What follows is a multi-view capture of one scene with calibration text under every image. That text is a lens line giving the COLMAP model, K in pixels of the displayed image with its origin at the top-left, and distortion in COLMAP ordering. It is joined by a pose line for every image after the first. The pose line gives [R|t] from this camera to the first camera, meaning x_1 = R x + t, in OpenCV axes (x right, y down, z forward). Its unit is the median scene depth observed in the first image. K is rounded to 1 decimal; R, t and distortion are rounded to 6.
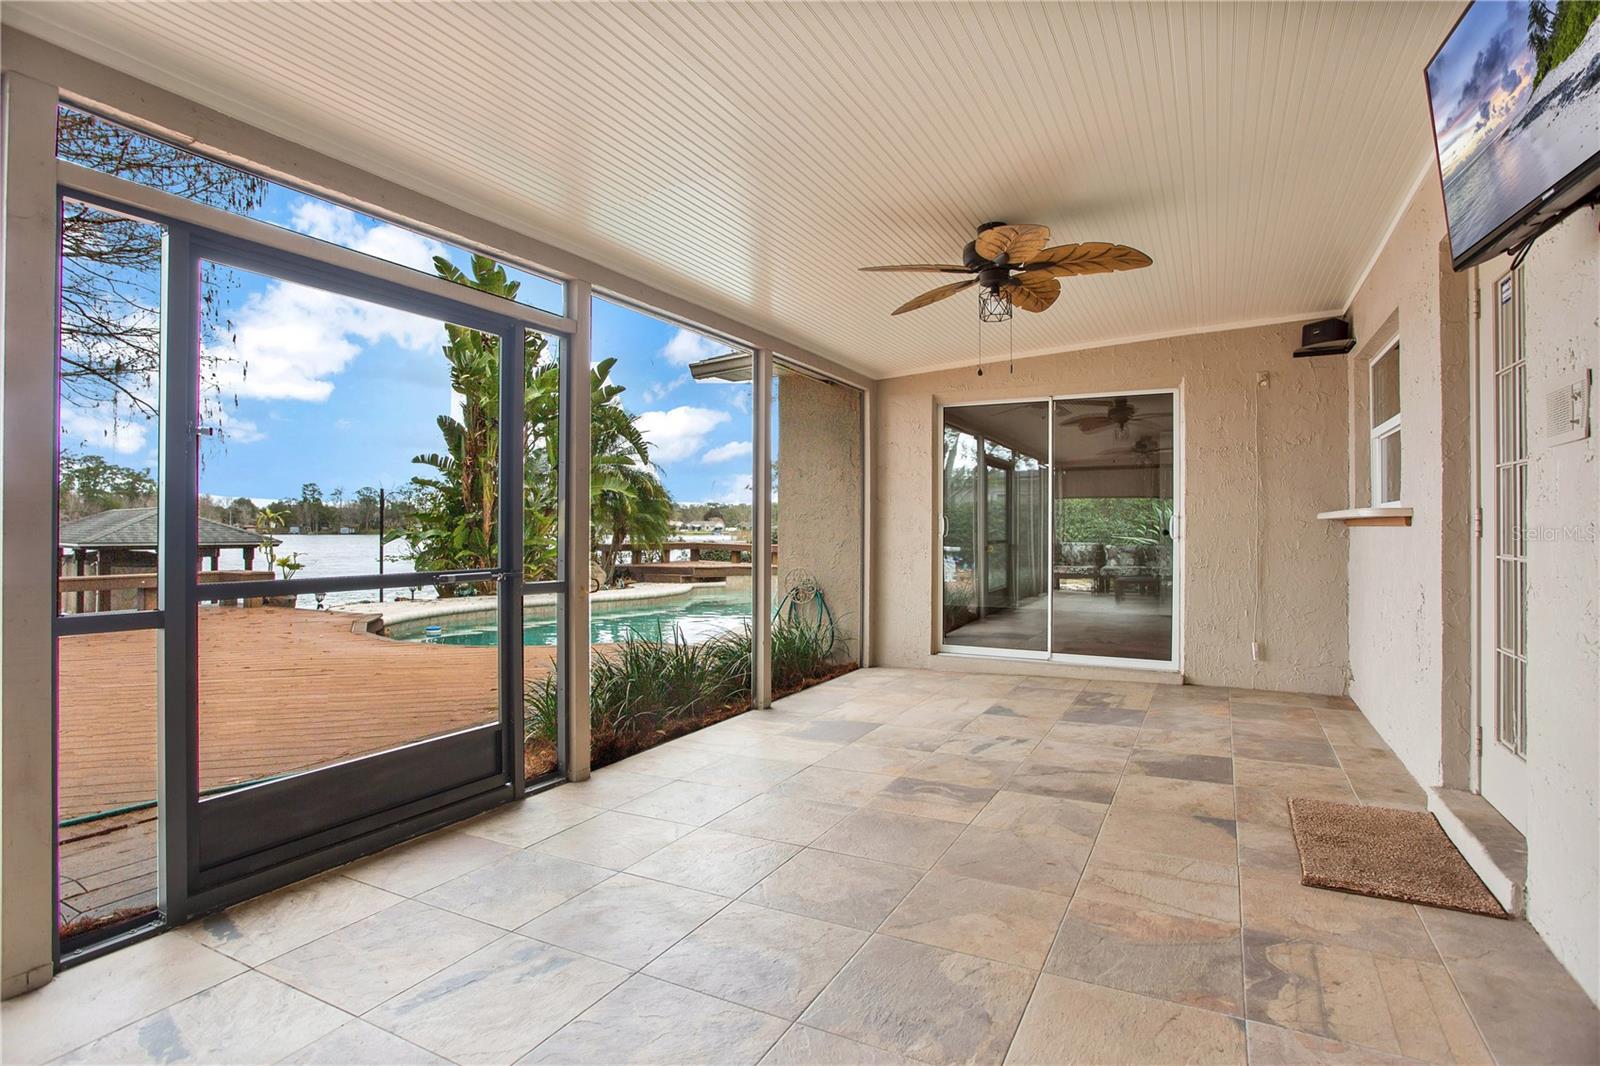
lens RADIAL K [[797.1, 0, 805.6], [0, 797.1, 513.8], [0, 0, 1]] dist [-0.065367, 0.030530]
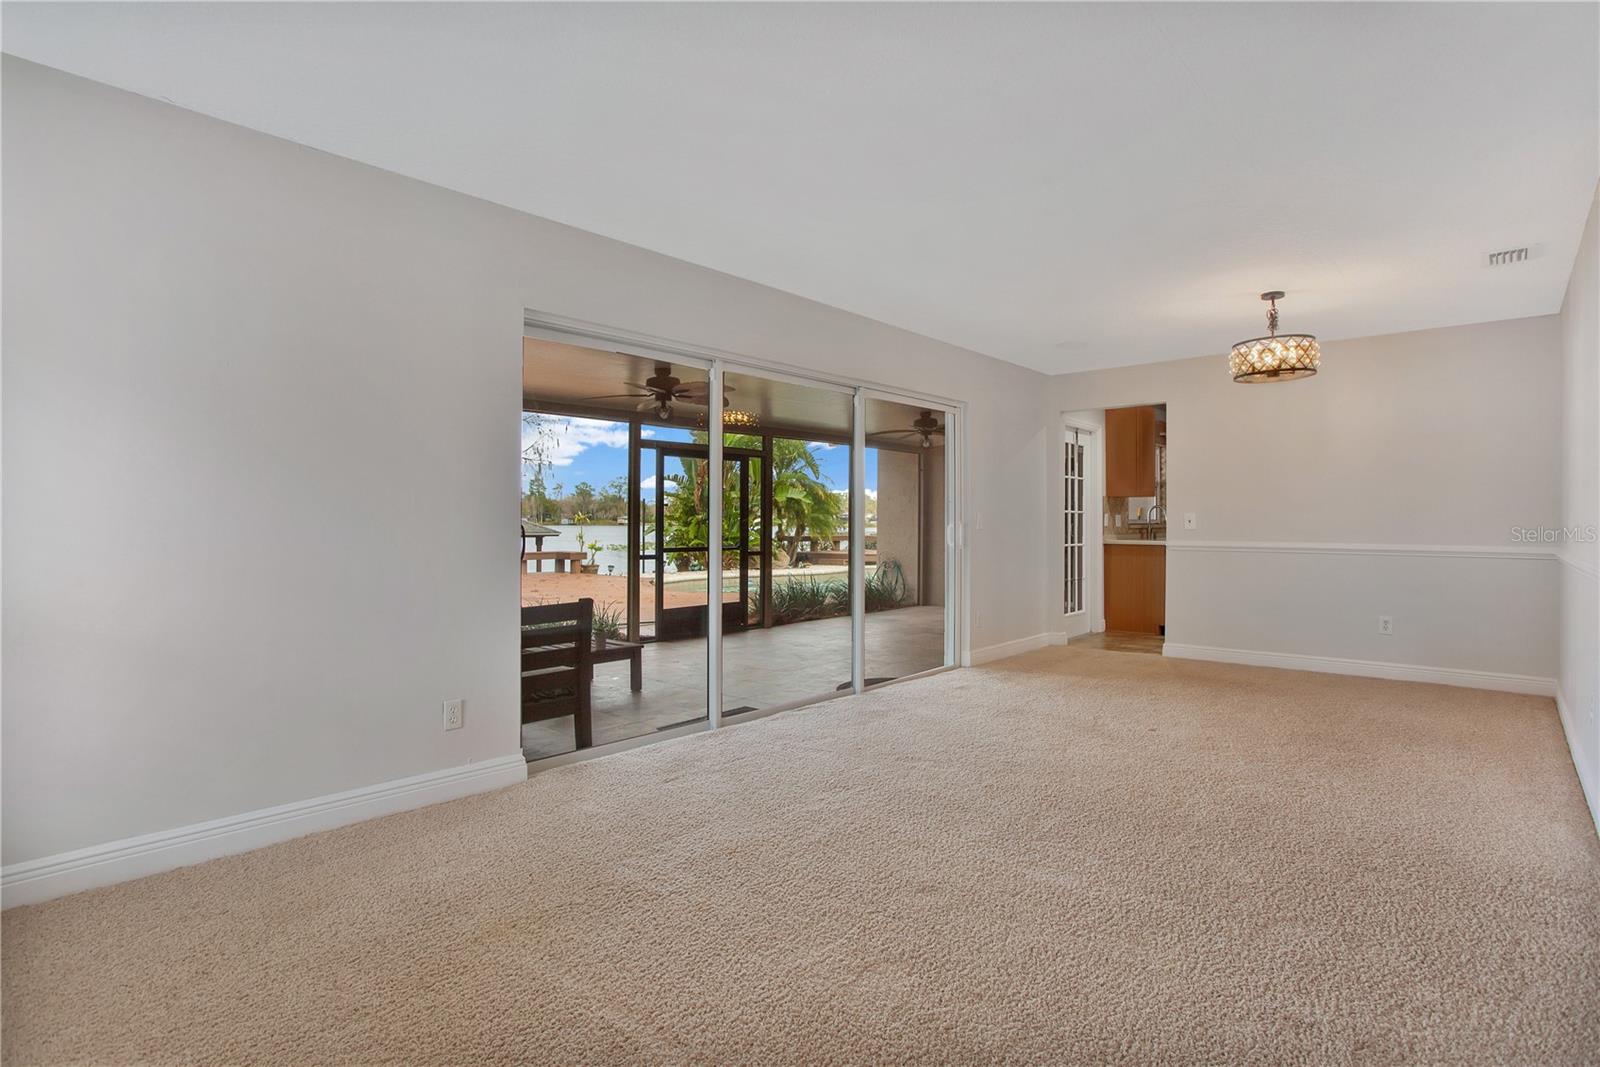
lens RADIAL K [[797.1, 0, 805.6], [0, 797.1, 514.3], [0, 0, 1]] dist [-0.065367, 0.030530]
pose [[0.972201, 0.001360, -0.234142, 0.395357], [0.001260, 0.999938, 0.011038, -0.059051], [0.234143, -0.011026, 0.972140, -1.347851]]
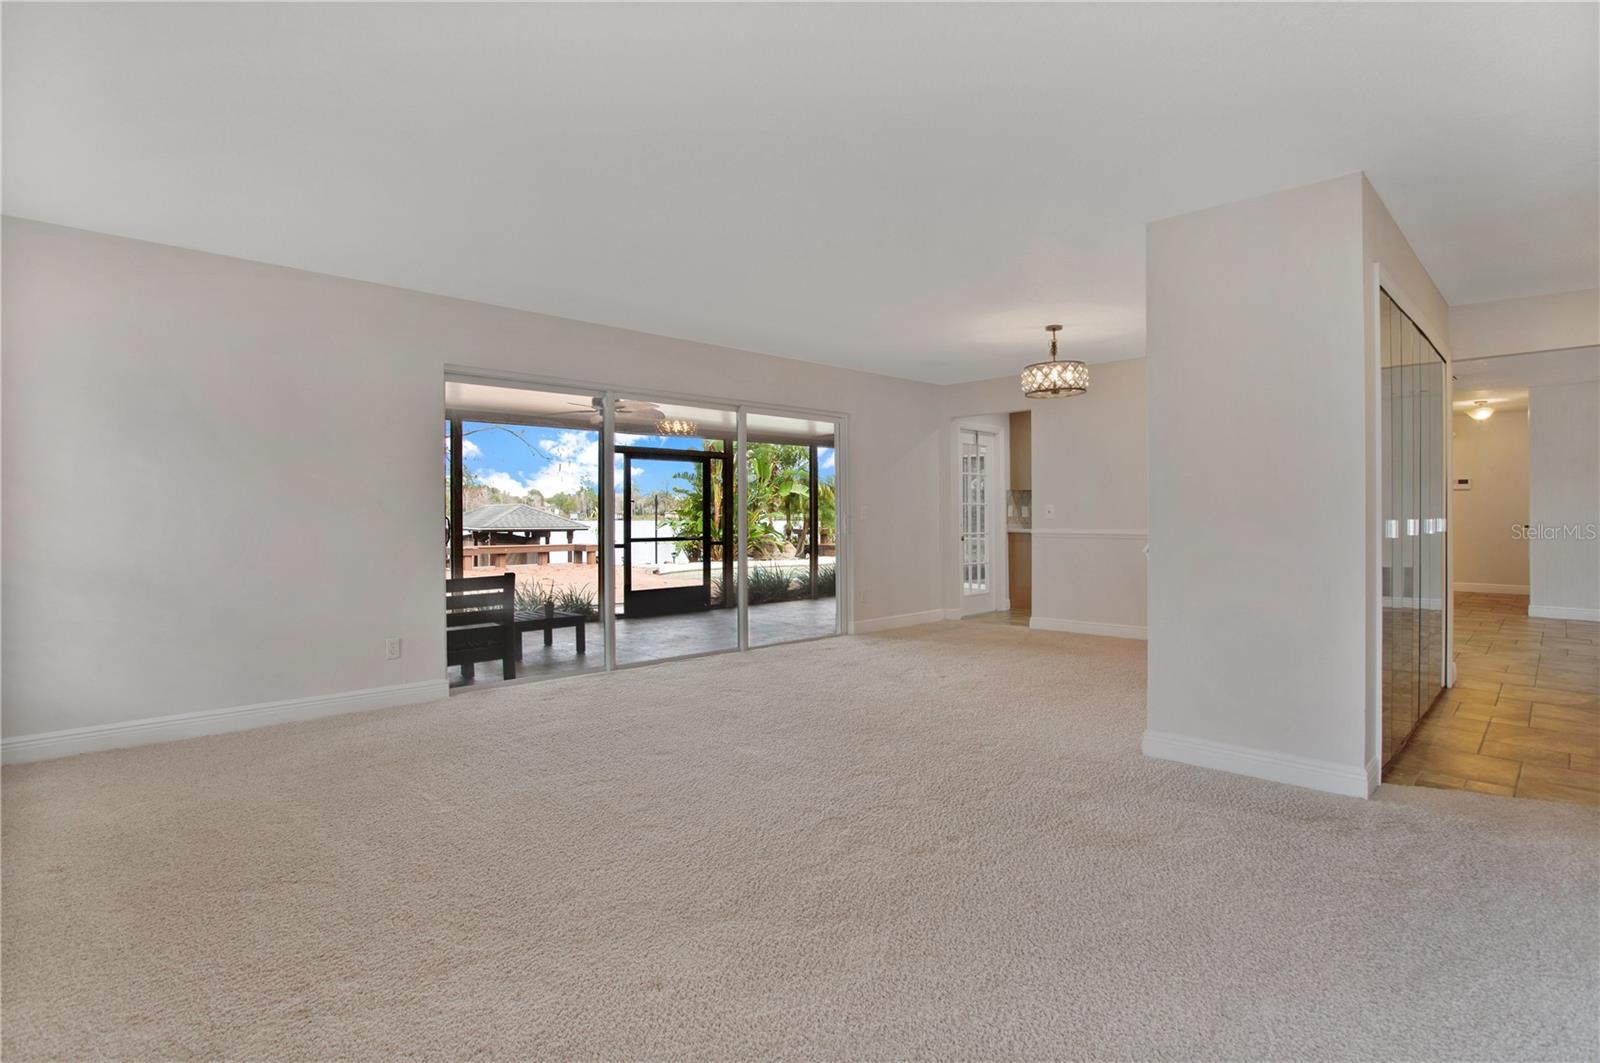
lens RADIAL K [[786.9, 0, 796.6], [0, 786.9, 503.0], [0, 0, 1]] dist [-0.000042, 0.000239]
pose [[0.954194, -0.008315, -0.299074, 0.745692], [0.010197, 0.999937, 0.004733, -0.062281], [0.299016, -0.007566, 0.954218, -1.547847]]
